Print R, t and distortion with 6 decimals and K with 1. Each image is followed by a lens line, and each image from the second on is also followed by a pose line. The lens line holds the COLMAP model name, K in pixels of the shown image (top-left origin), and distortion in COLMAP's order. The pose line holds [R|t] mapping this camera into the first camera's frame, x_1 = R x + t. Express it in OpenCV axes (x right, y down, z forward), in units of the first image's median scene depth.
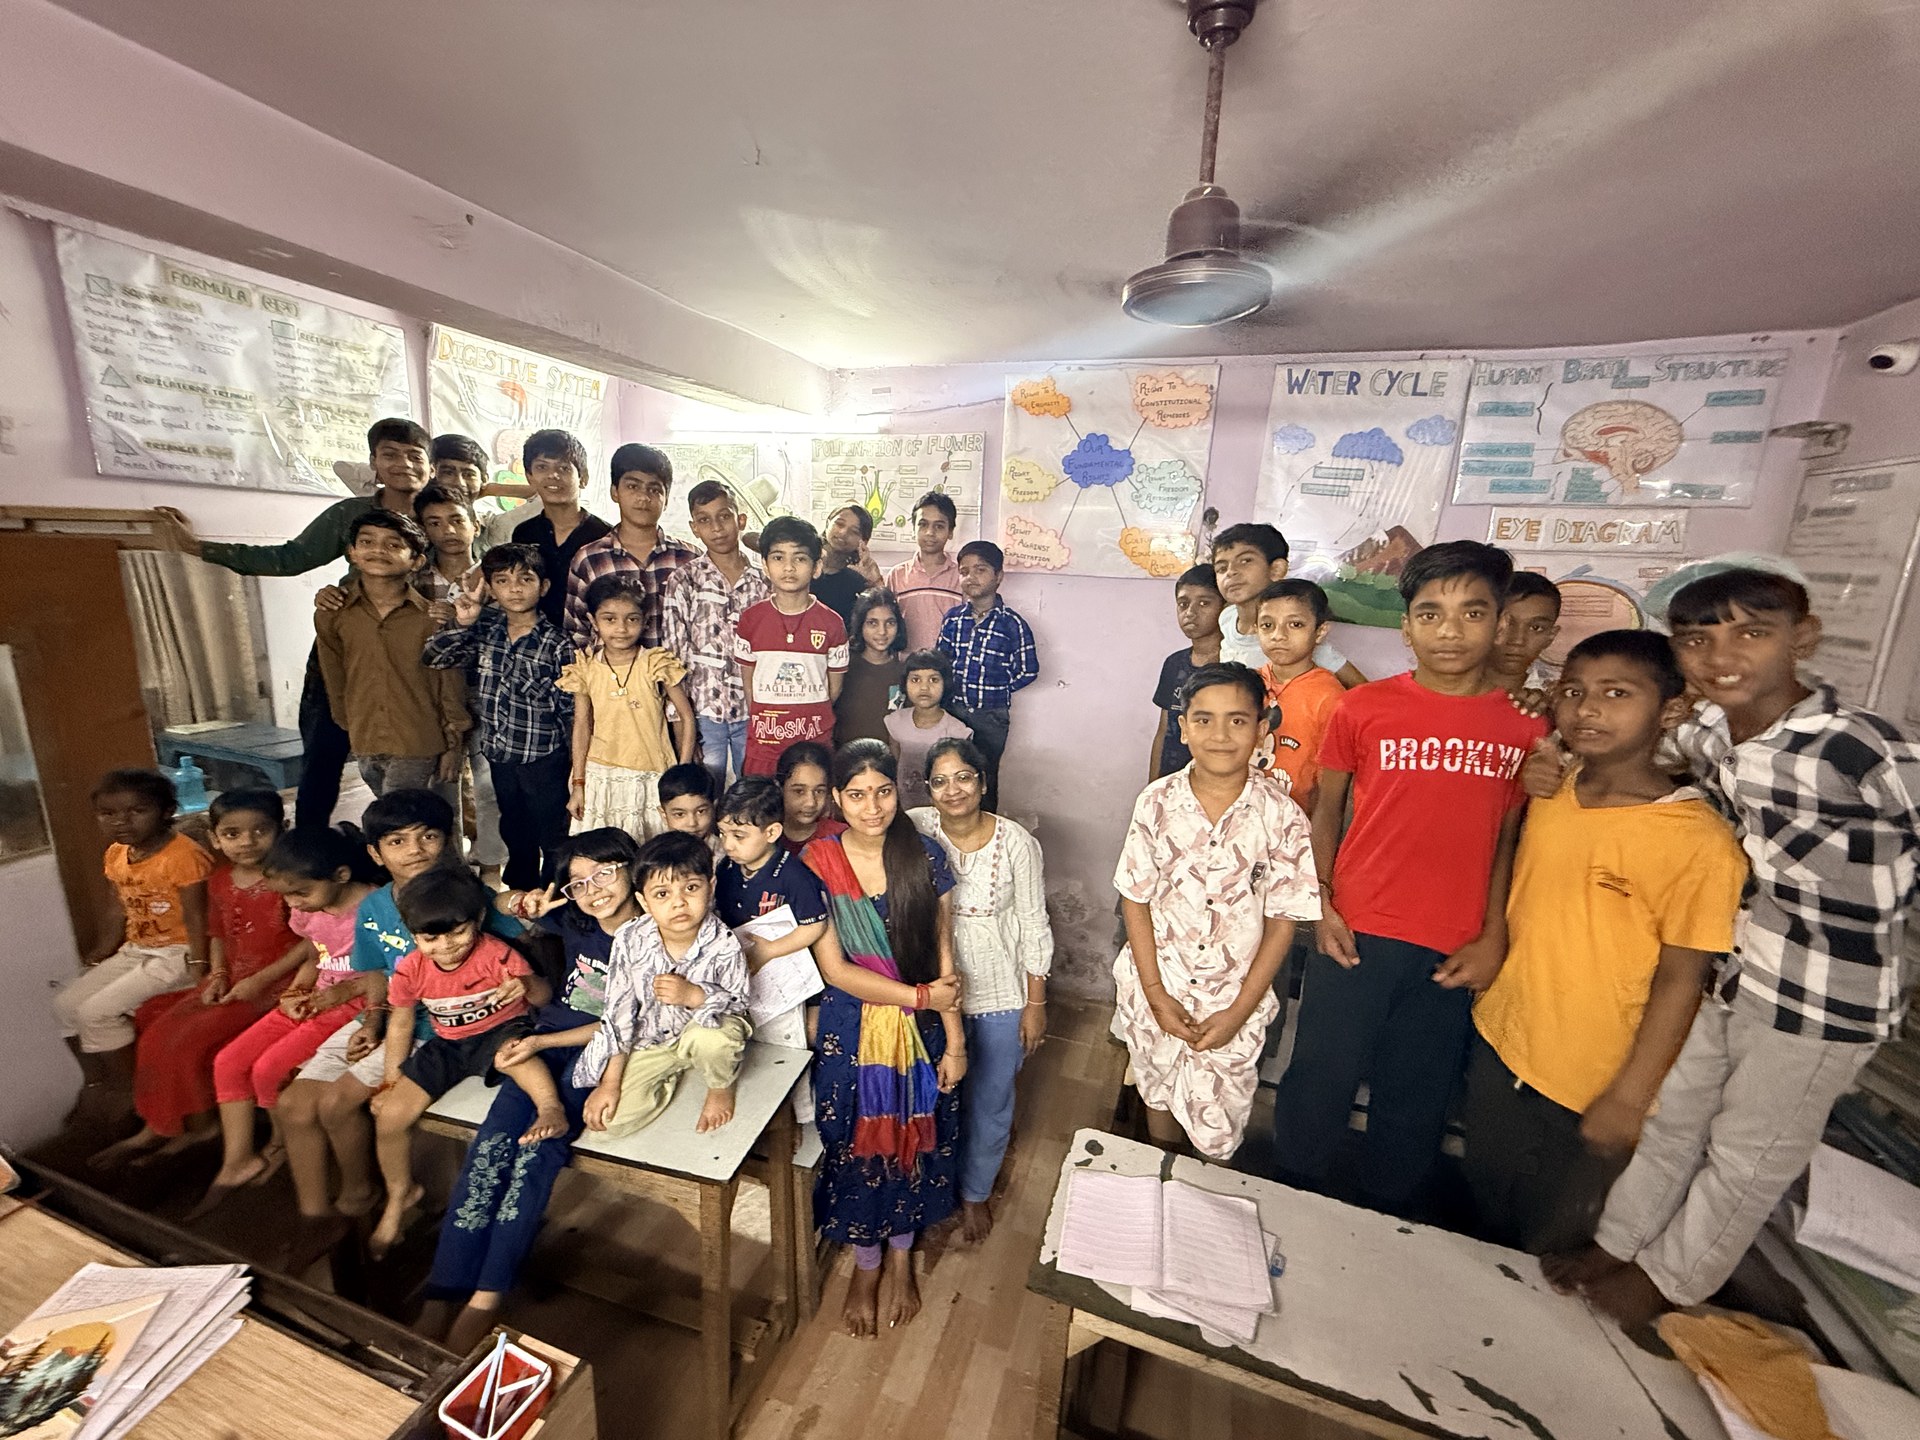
lens RADIAL K [[778.8, 0, 950.9], [0, 778.8, 727.2], [0, 0, 1]] dist [0.002500, 0.000133]
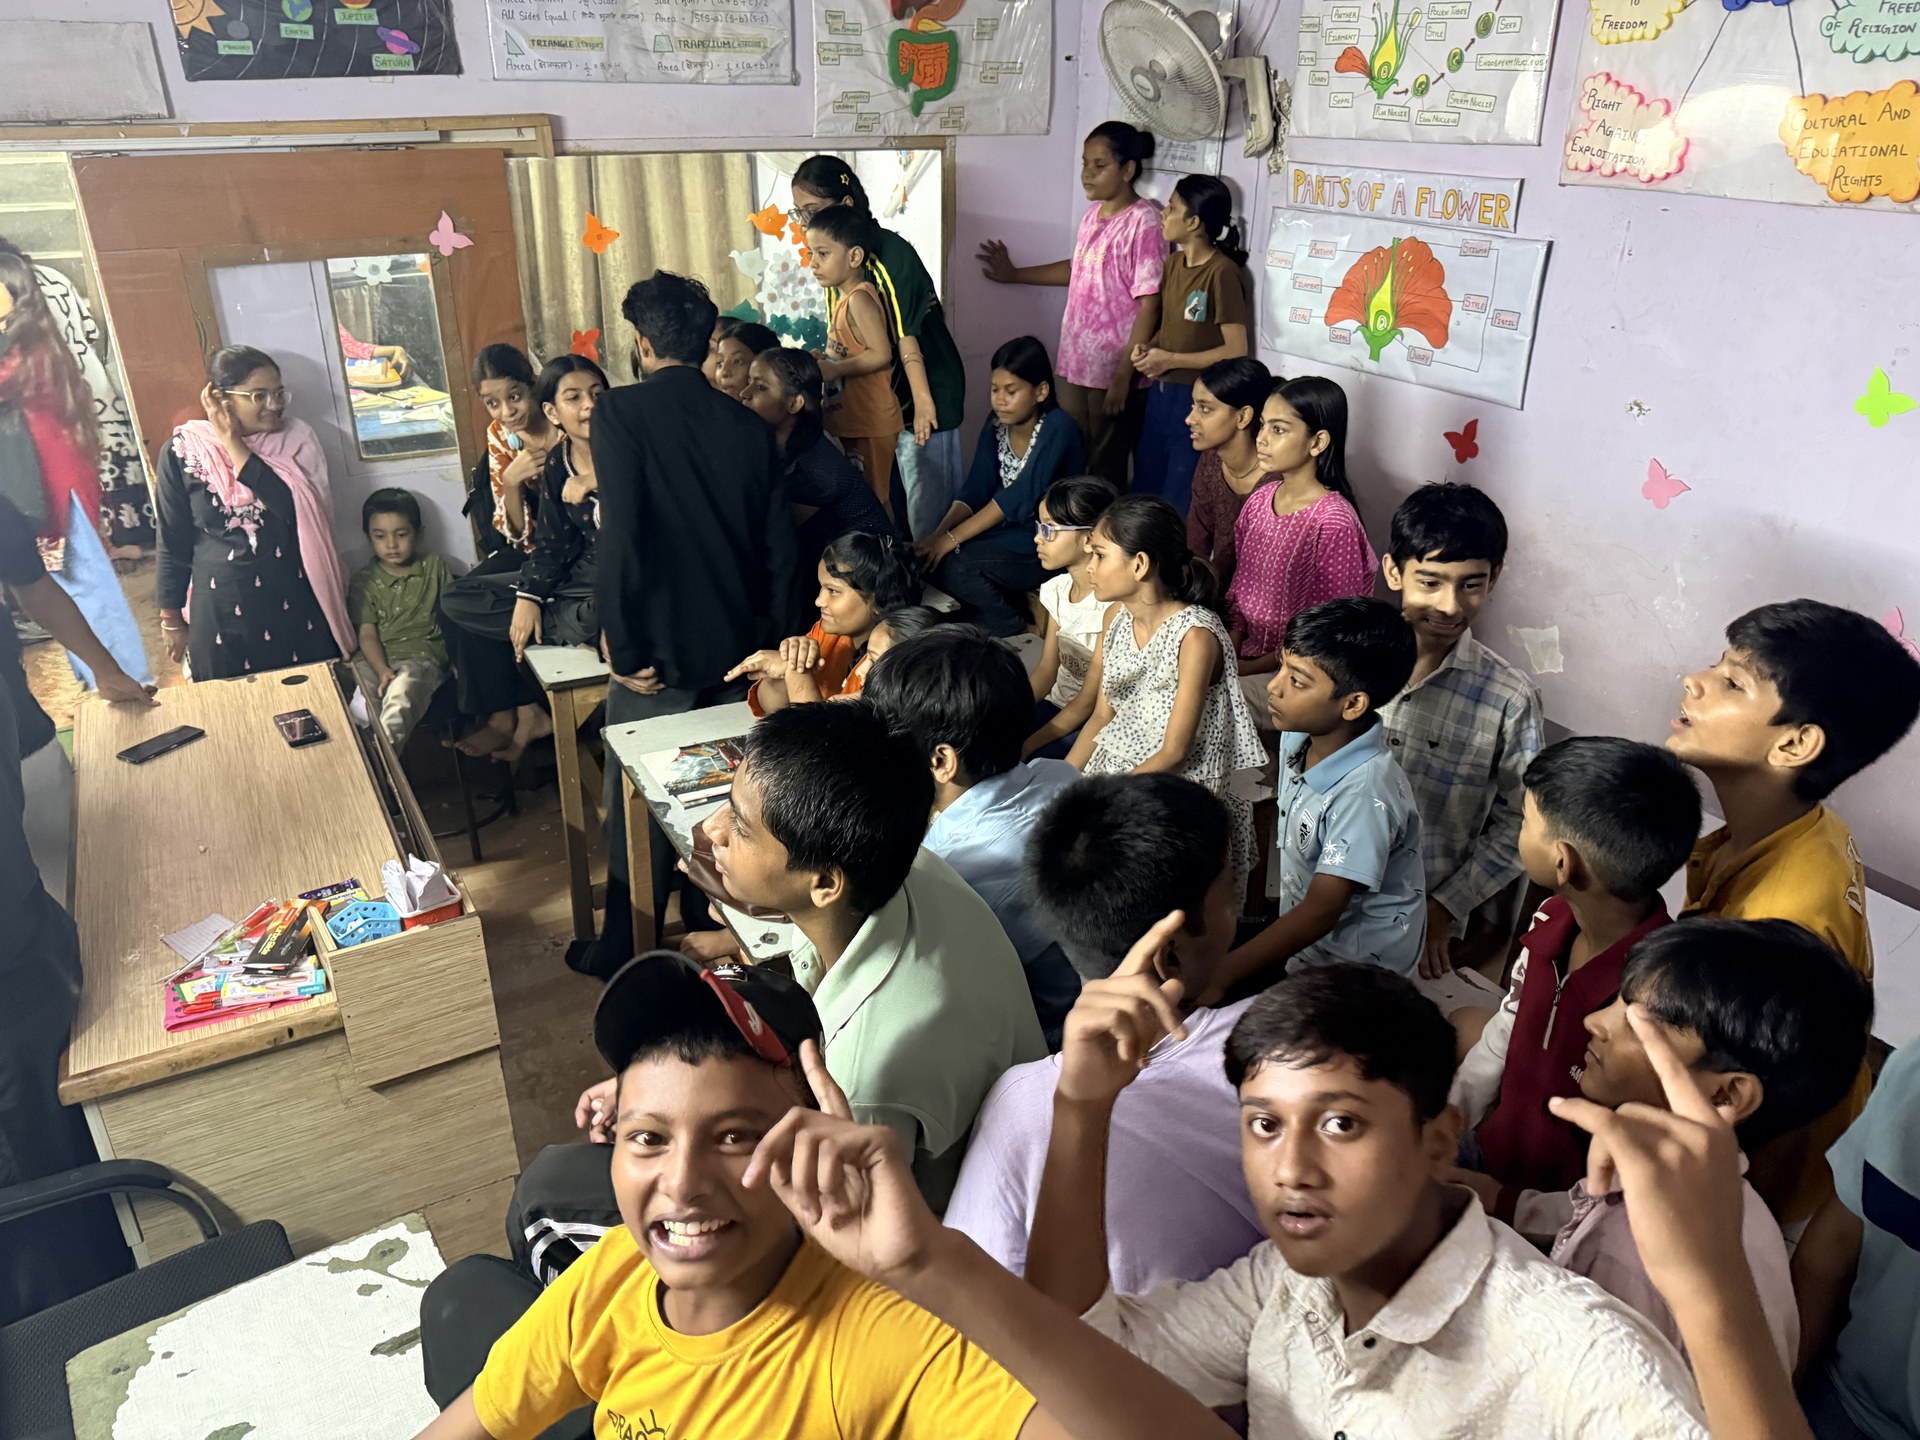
lens RADIAL K [[1371.9, 0, 972.6], [0, 1371.9, 711.0], [0, 0, 1]] dist [0.009303, -0.013404]
pose [[0.764284, 0.242167, -0.597684, 0.417086], [-0.119340, 0.963918, 0.237951, -0.025059], [0.633742, -0.110535, 0.765607, -0.027725]]
